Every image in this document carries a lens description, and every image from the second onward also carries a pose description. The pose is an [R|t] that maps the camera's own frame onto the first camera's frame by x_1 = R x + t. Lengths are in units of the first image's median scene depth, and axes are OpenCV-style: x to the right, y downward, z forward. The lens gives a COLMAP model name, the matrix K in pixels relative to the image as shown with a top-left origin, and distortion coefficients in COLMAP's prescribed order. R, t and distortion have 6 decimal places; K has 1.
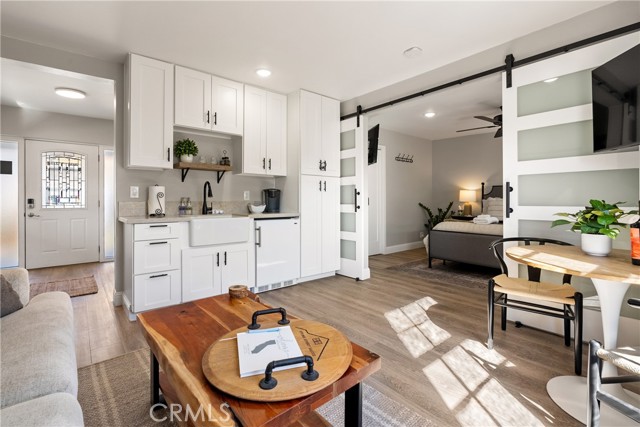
lens RADIAL K [[292.9, 0, 319.6], [0, 292.9, 198.4], [0, 0, 1]] dist [-0.009855, 0.003474]
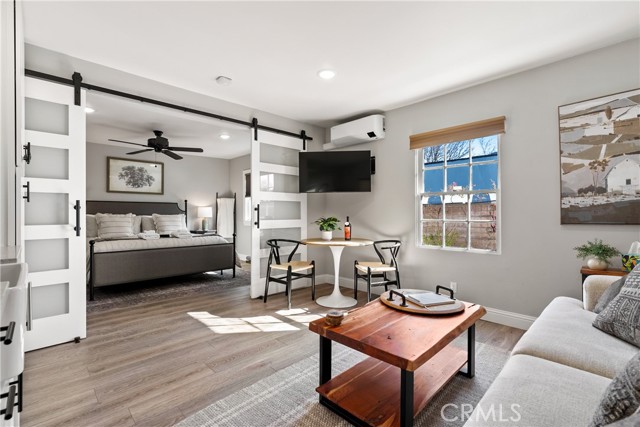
lens RADIAL K [[292.9, 0, 323.4], [0, 292.9, 212.9], [0, 0, 1]] dist [-0.009855, 0.003474]
pose [[-0.082869, 0.005316, 0.996546, -0.712410], [-0.004524, 0.999973, -0.005711, -0.004655], [-0.996550, -0.004982, -0.082843, 0.651560]]
